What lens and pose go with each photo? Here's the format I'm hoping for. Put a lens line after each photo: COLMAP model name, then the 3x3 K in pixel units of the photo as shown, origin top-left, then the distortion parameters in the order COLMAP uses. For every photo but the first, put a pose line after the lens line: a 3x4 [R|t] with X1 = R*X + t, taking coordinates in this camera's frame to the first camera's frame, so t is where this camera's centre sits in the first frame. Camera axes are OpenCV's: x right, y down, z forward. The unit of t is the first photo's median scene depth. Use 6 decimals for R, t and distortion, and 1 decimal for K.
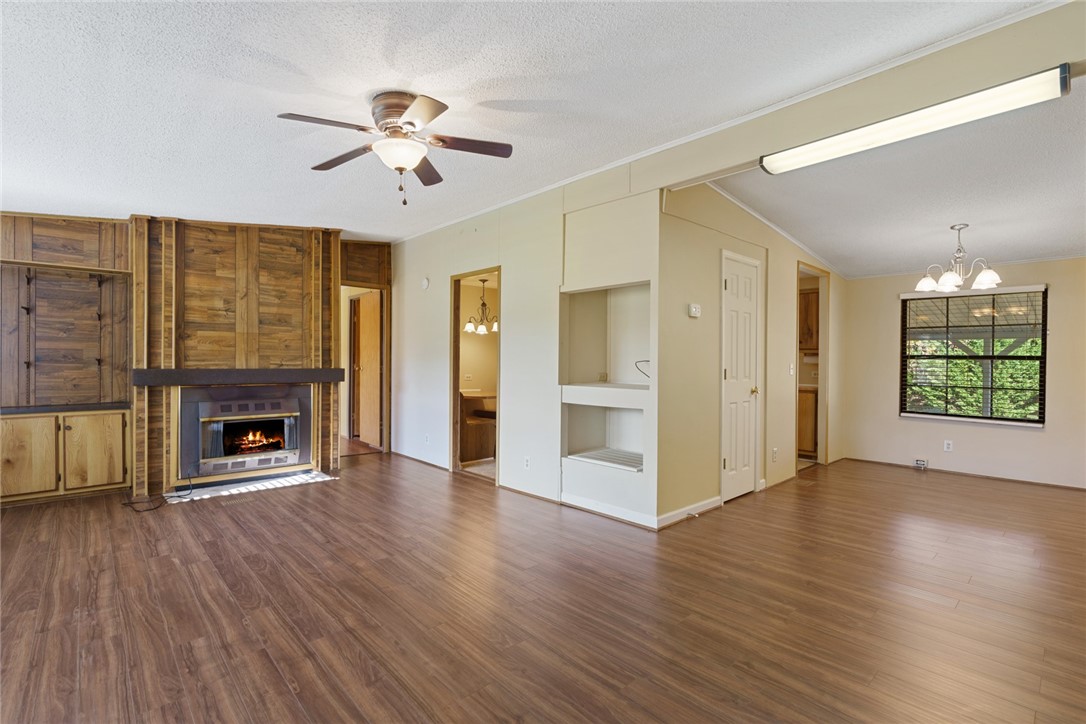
lens RADIAL K [[499.9, 0, 530.8], [0, 499.9, 361.1], [0, 0, 1]] dist [-0.000325, -0.000342]
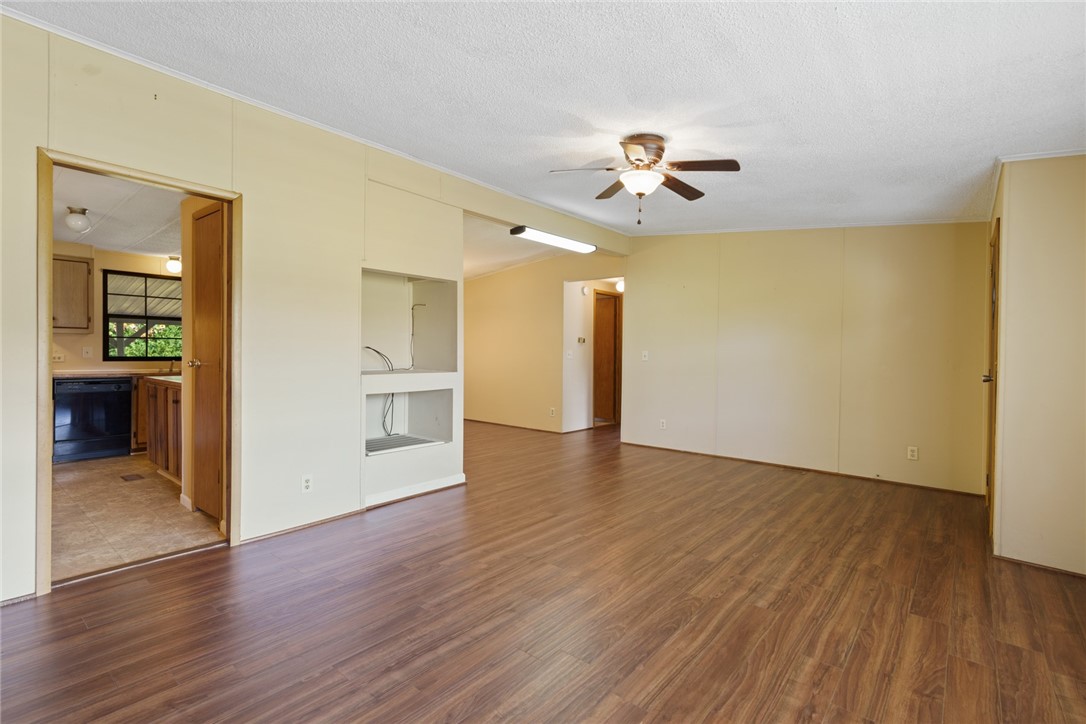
lens RADIAL K [[499.9, 0, 530.8], [0, 499.9, 361.1], [0, 0, 1]] dist [-0.000325, -0.000342]
pose [[-0.119638, -0.024414, 0.992517, -0.780878], [-0.011748, 0.999662, 0.023173, -0.000758], [-0.992748, -0.008887, -0.119884, 0.759550]]
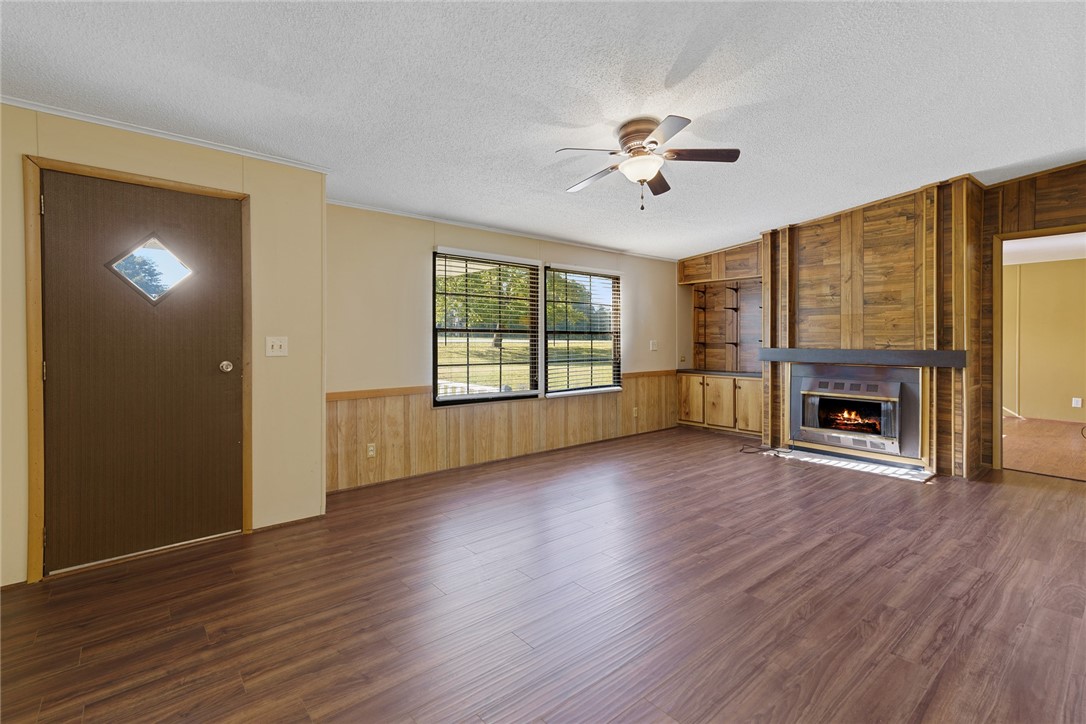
lens RADIAL K [[490.1, 0, 542.7], [0, 490.1, 340.3], [0, 0, 1]] dist [0.000389, 0.000097]
pose [[-0.030774, -0.008048, -0.999494, 0.500846], [-0.000071, 0.999968, -0.008050, 0.005539], [0.999526, -0.000177, -0.030774, 0.429466]]
